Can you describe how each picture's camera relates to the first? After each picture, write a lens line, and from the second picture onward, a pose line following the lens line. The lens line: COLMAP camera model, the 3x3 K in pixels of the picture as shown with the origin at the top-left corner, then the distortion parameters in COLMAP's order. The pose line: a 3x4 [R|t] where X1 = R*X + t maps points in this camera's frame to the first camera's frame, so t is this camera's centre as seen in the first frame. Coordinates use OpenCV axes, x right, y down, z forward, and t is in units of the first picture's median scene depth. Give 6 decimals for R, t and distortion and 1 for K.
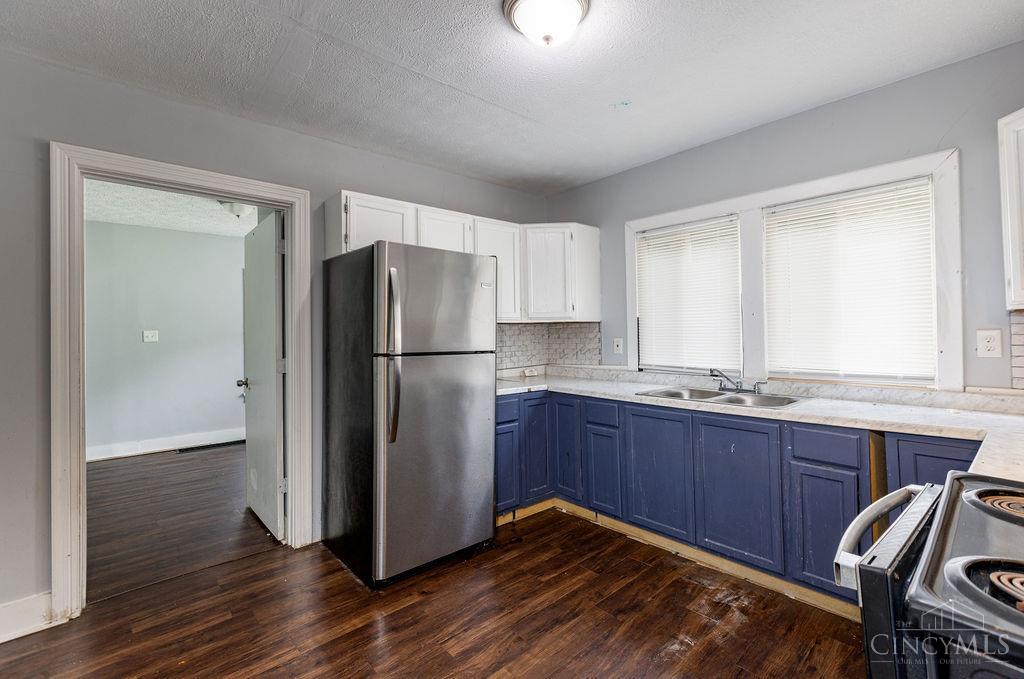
lens RADIAL K [[458.5, 0, 515.0], [0, 458.5, 329.9], [0, 0, 1]] dist [-0.001114, -0.000235]
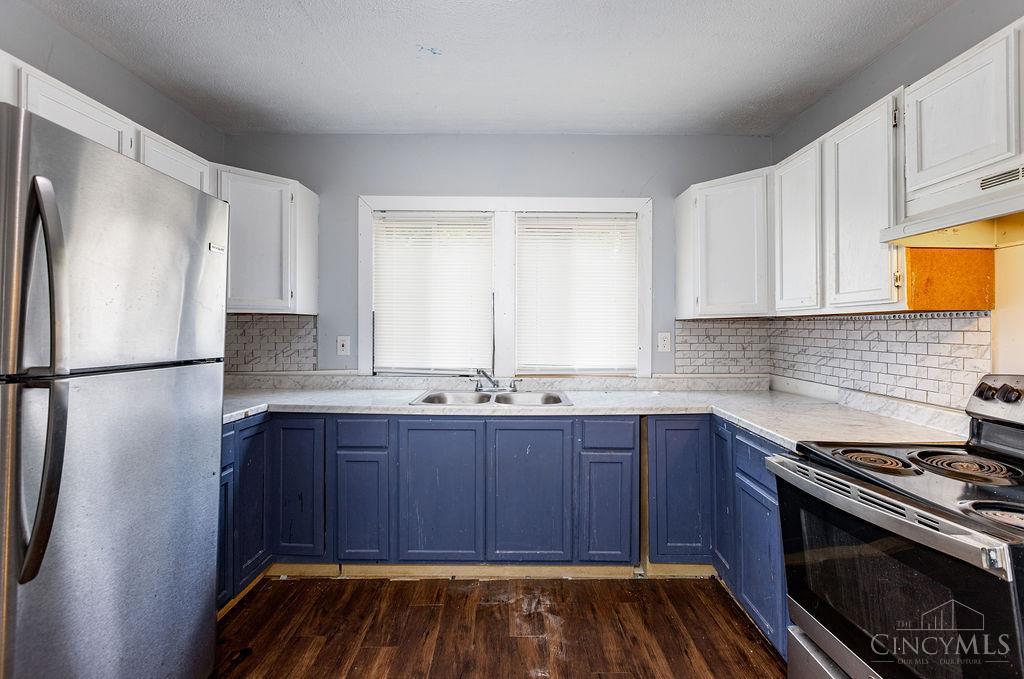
lens RADIAL K [[460.2, 0, 515.5], [0, 460.2, 326.7], [0, 0, 1]] dist [0.001685, 0.000488]
pose [[0.659037, 0.019458, 0.751859, -0.270554], [-0.020102, 0.999764, -0.008254, 0.002975], [-0.751842, -0.009674, 0.659273, 0.344727]]
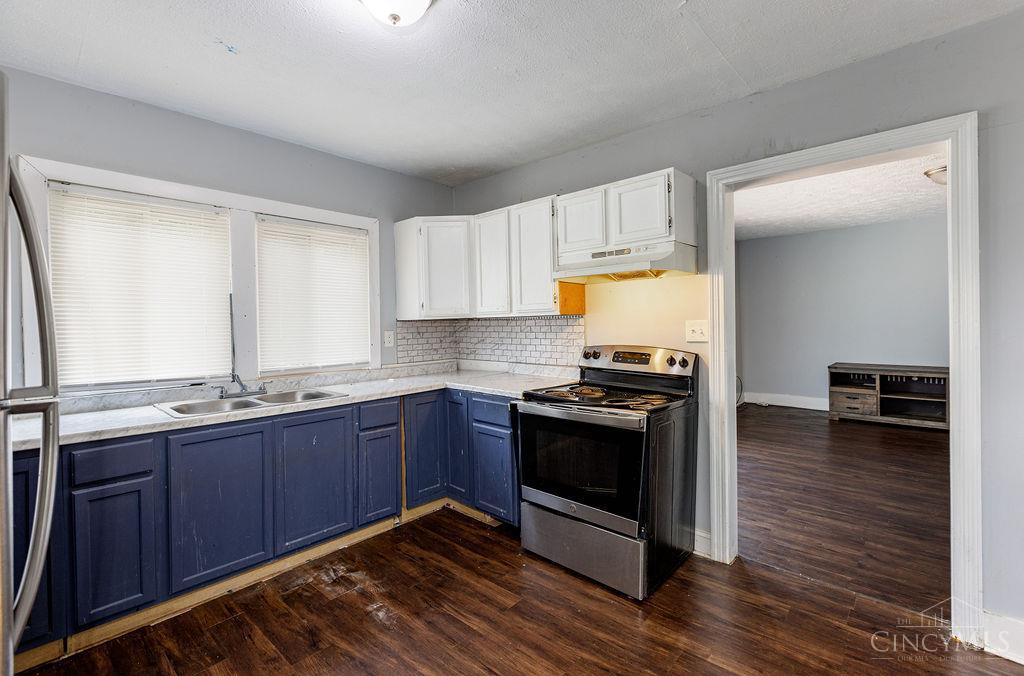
lens RADIAL K [[457.4, 0, 517.2], [0, 457.4, 330.6], [0, 0, 1]] dist [-0.001999, -0.000552]
pose [[-0.114827, 0.003653, 0.993379, -0.600926], [0.010482, 0.999942, -0.002465, 0.006732], [-0.993330, 0.010129, -0.114859, 0.600247]]
